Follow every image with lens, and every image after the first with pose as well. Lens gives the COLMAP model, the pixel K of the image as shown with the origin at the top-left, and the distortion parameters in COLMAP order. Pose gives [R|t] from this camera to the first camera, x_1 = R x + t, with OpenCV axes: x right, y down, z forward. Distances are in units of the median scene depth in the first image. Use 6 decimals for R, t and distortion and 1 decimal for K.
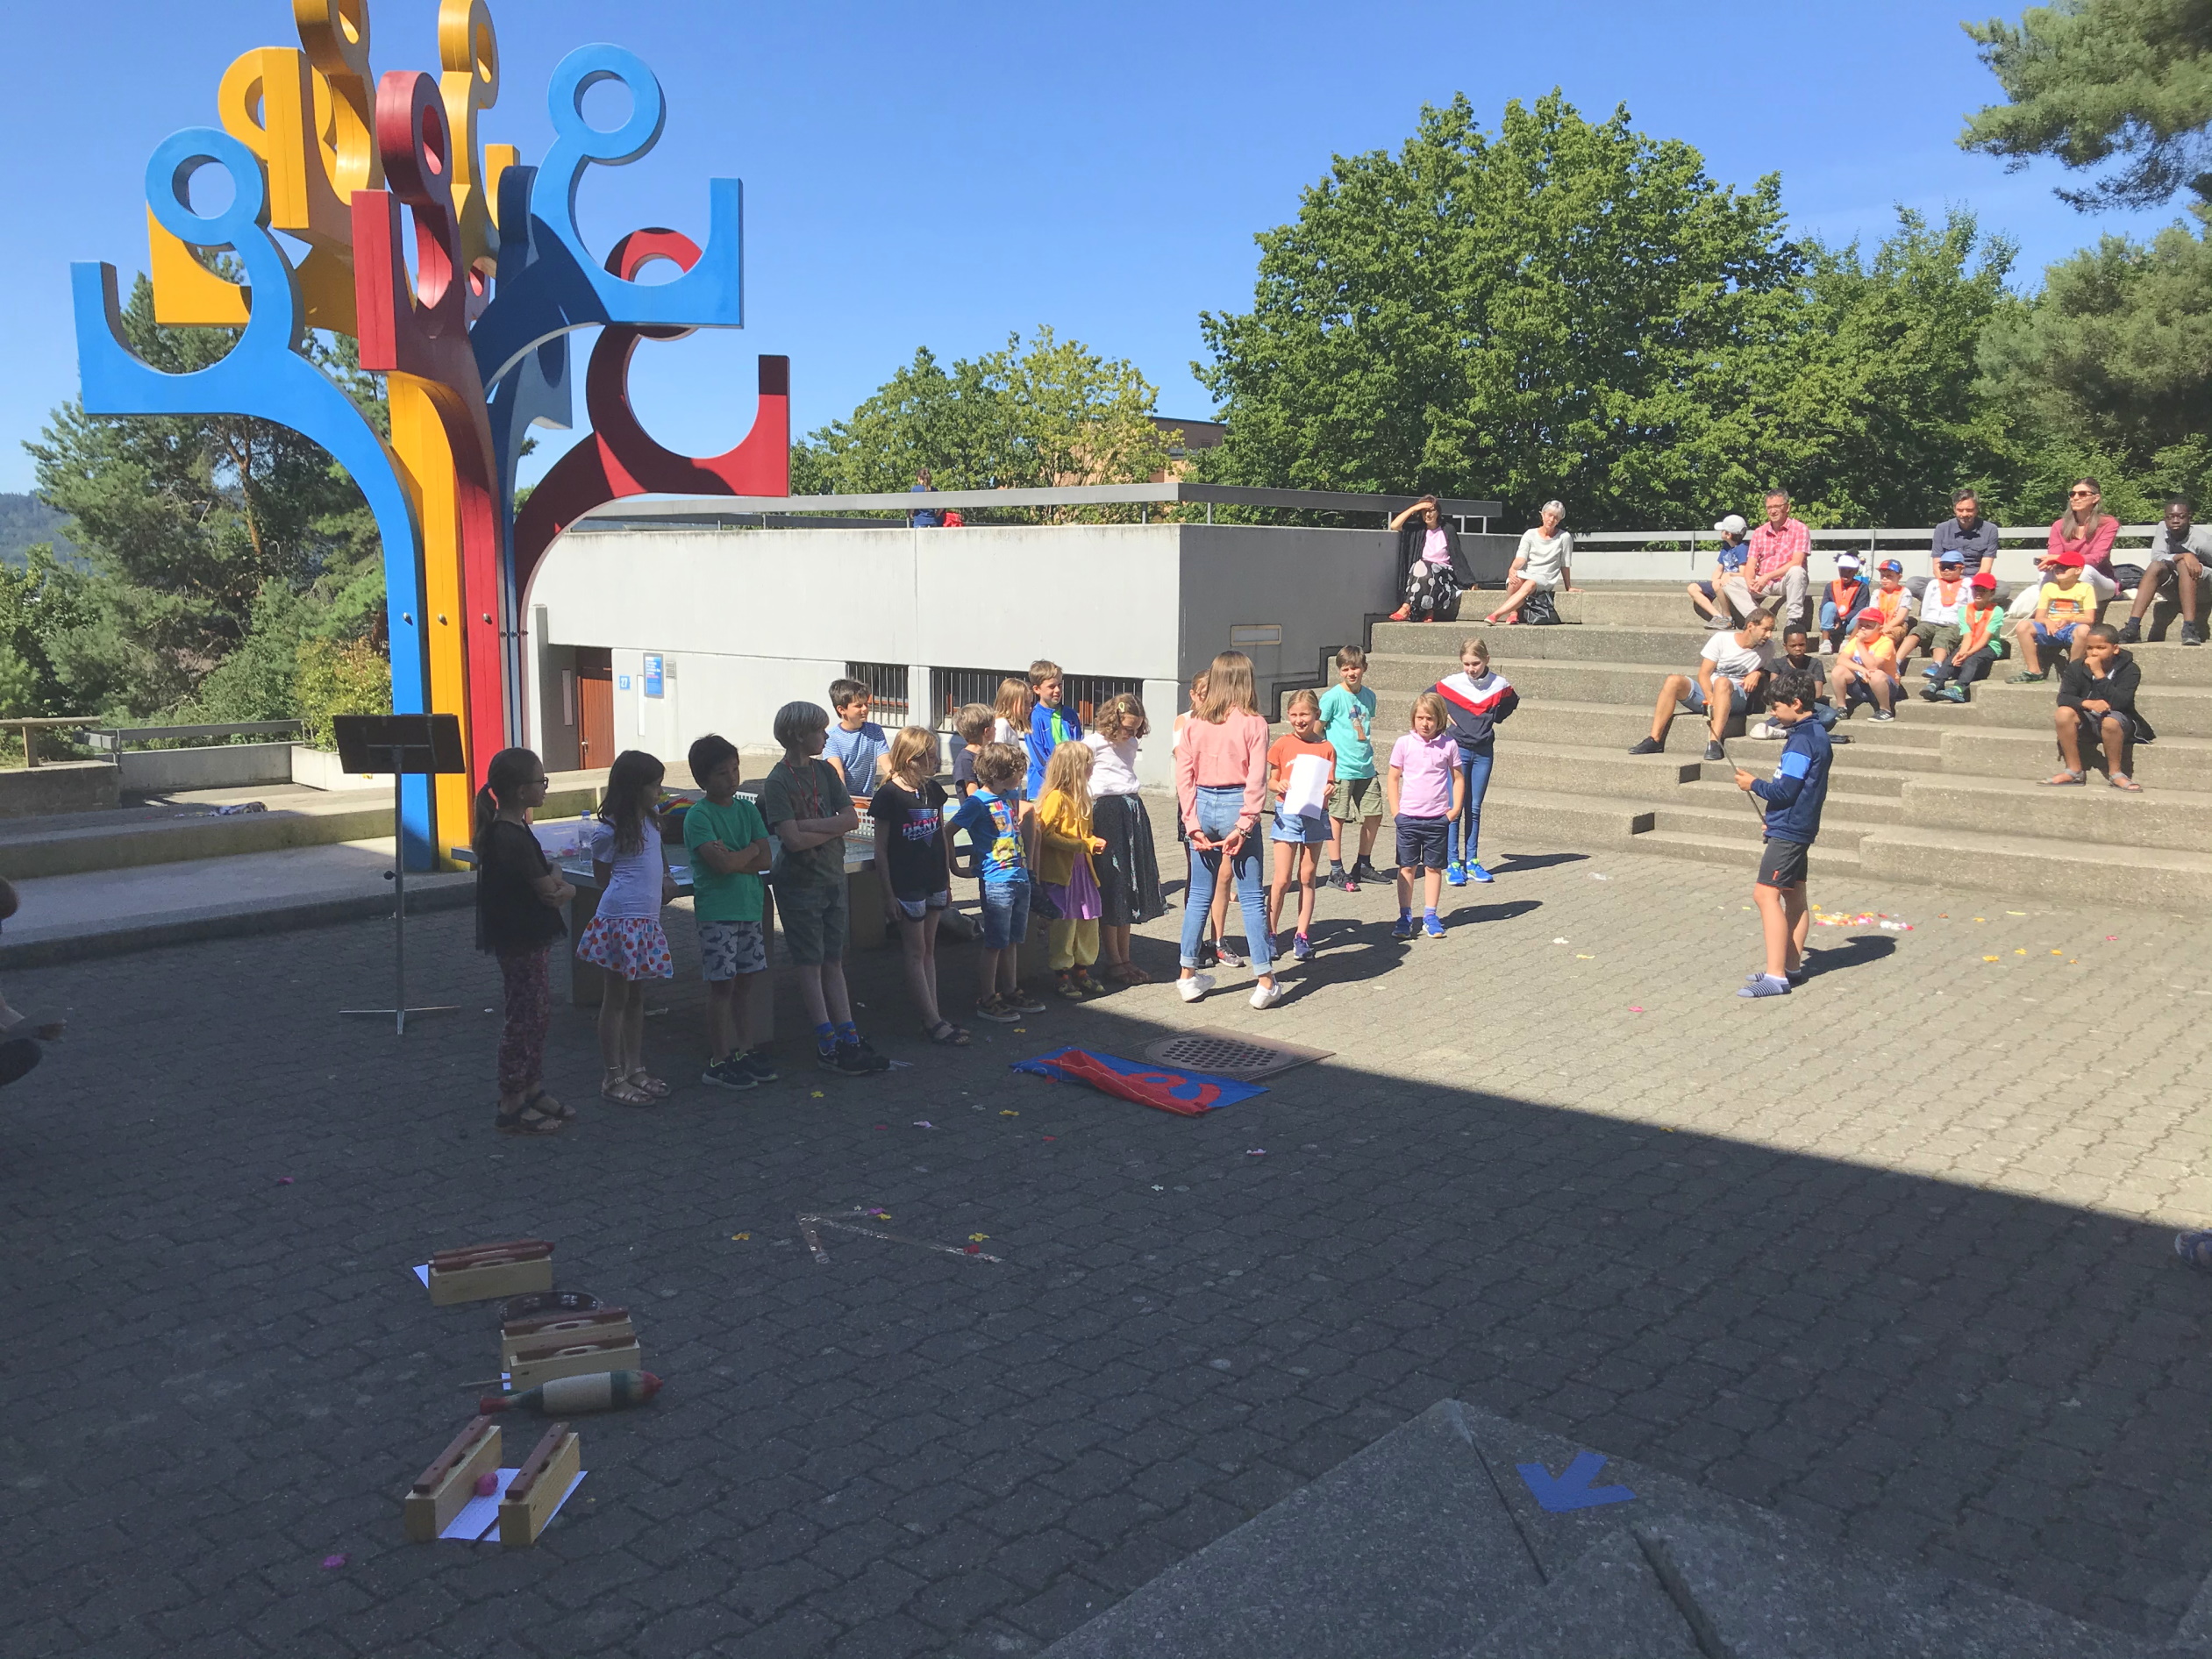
lens RADIAL K [[1822.4, 0, 1106.0], [0, 1822.4, 805.8], [0, 0, 1]] dist [0.032763, -0.010452]
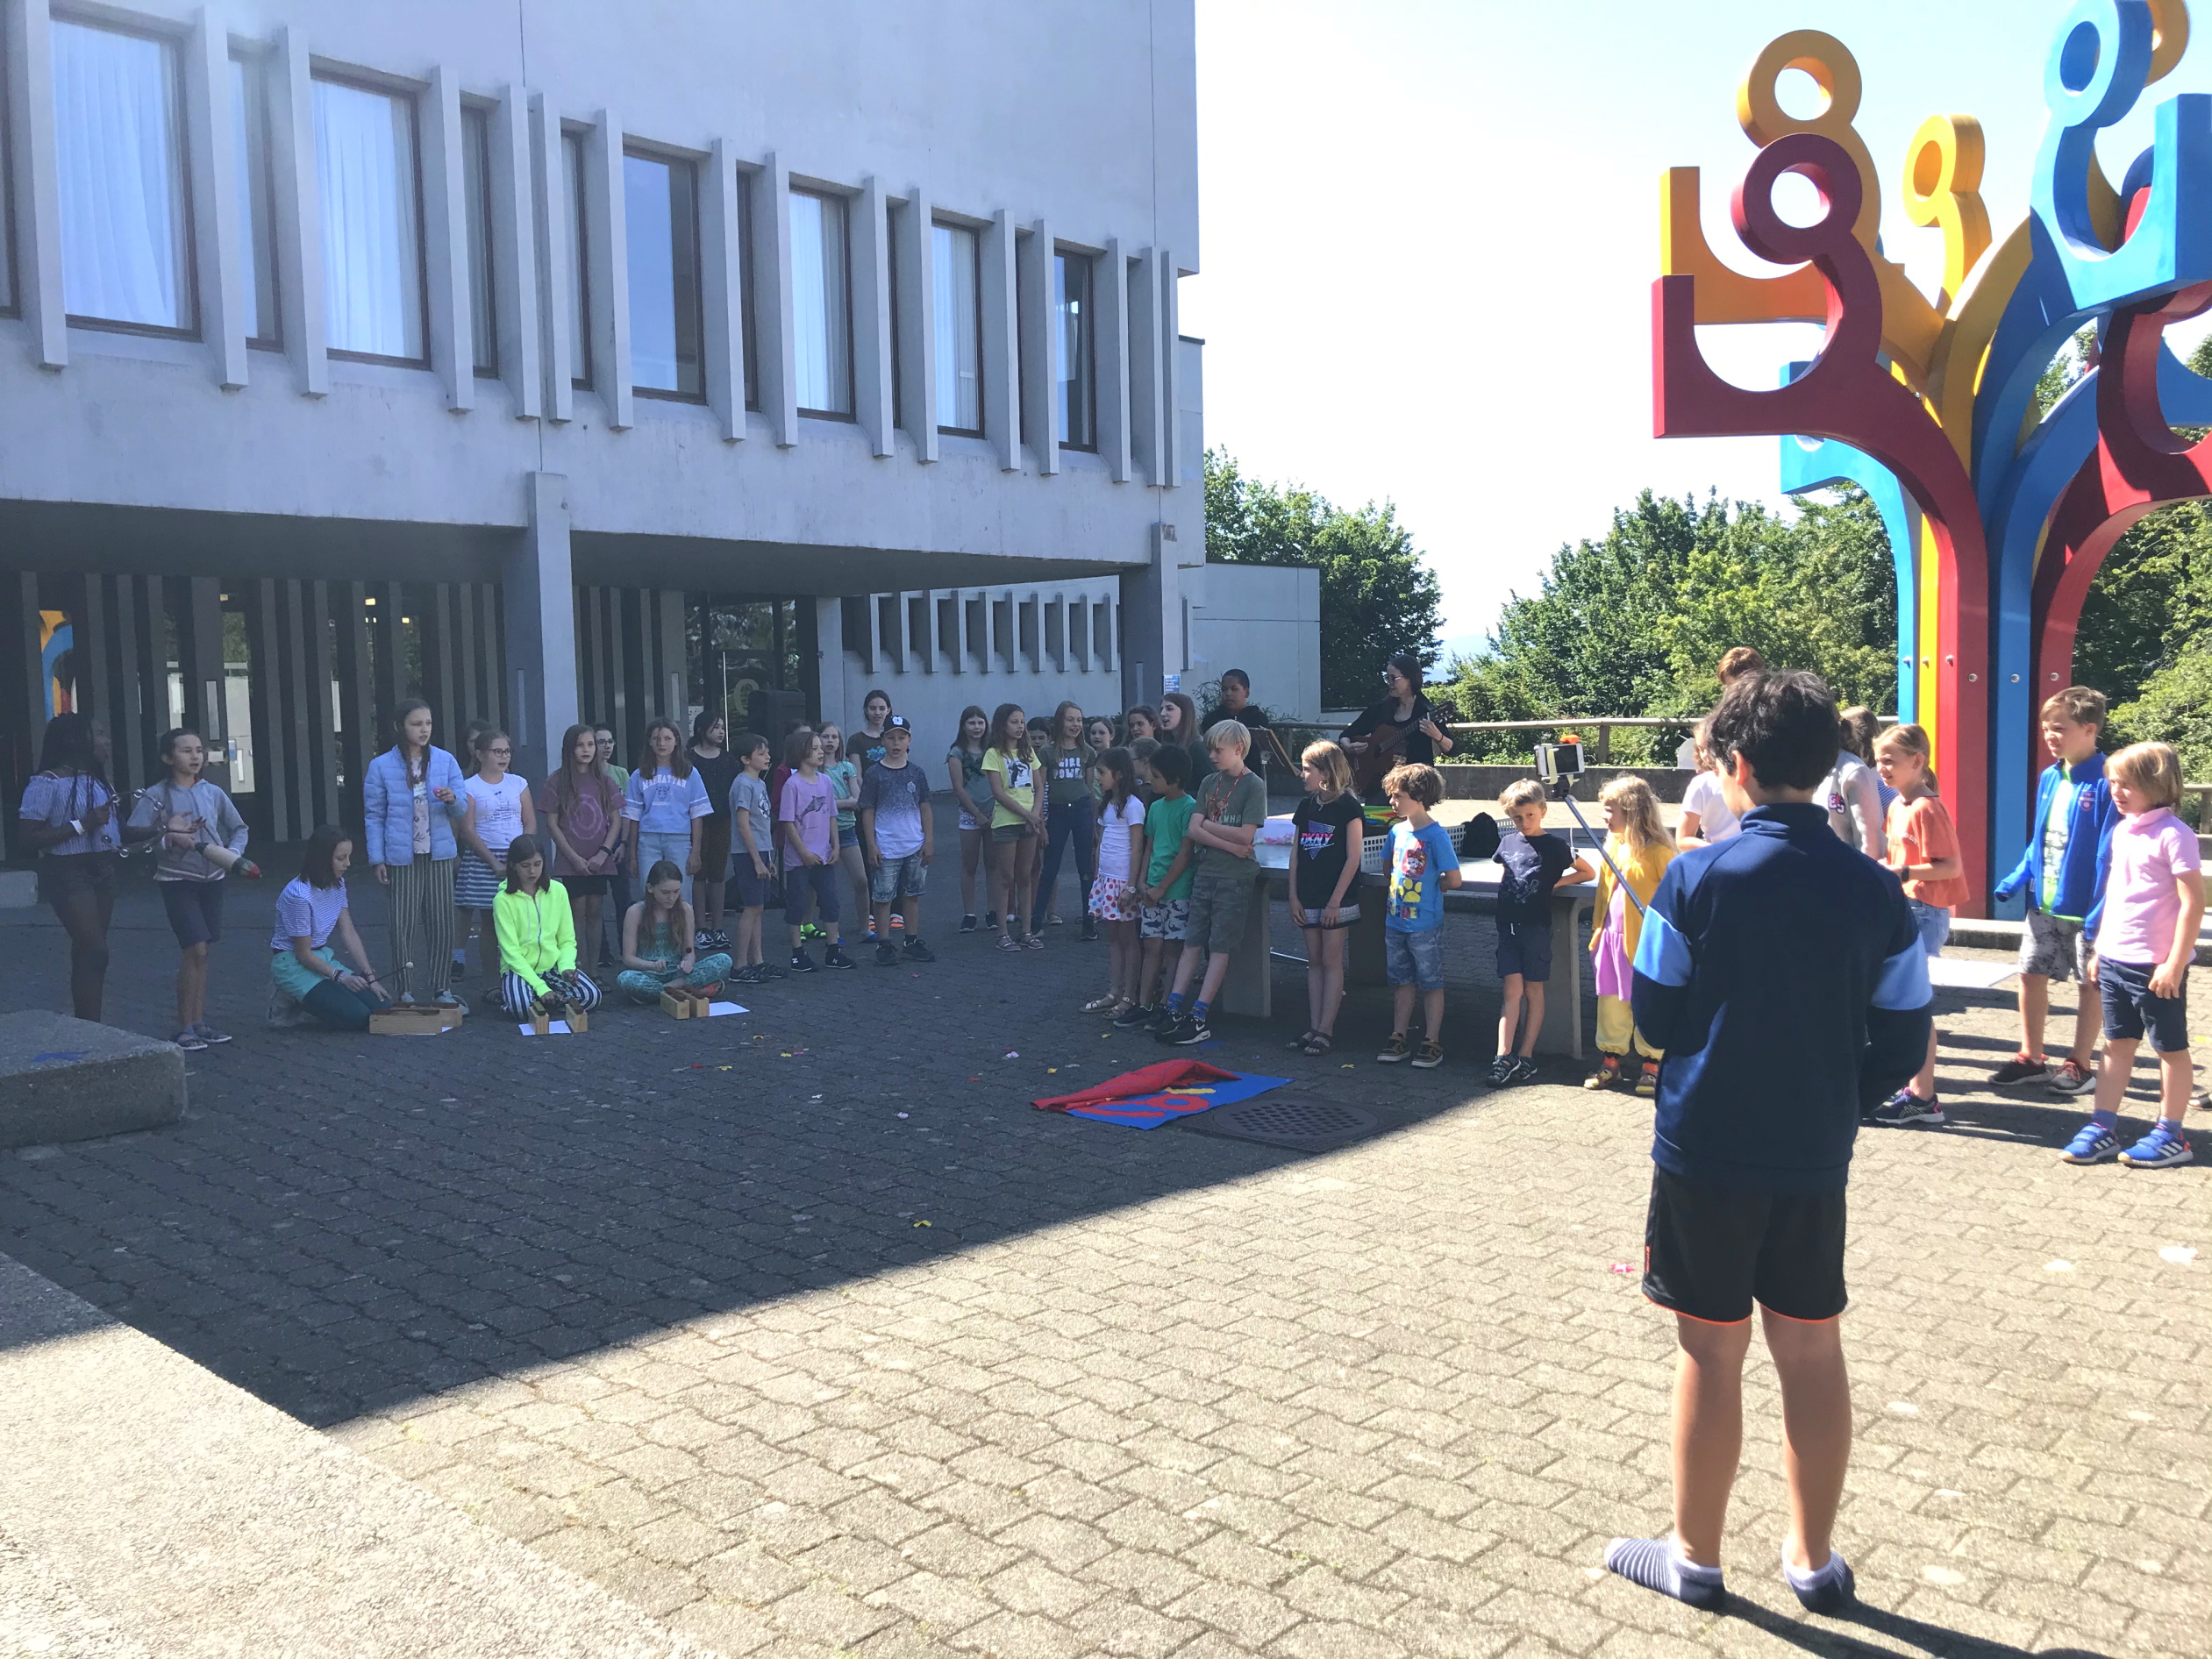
lens RADIAL K [[1821.3, 0, 1106.0], [0, 1821.3, 829.5], [0, 0, 1]] dist [0.034047, -0.016698]
pose [[-0.000752, 0.072436, -0.997373, 0.947149], [-0.105903, 0.991759, 0.072108, -0.060144], [0.994376, 0.105679, 0.006925, 0.887573]]
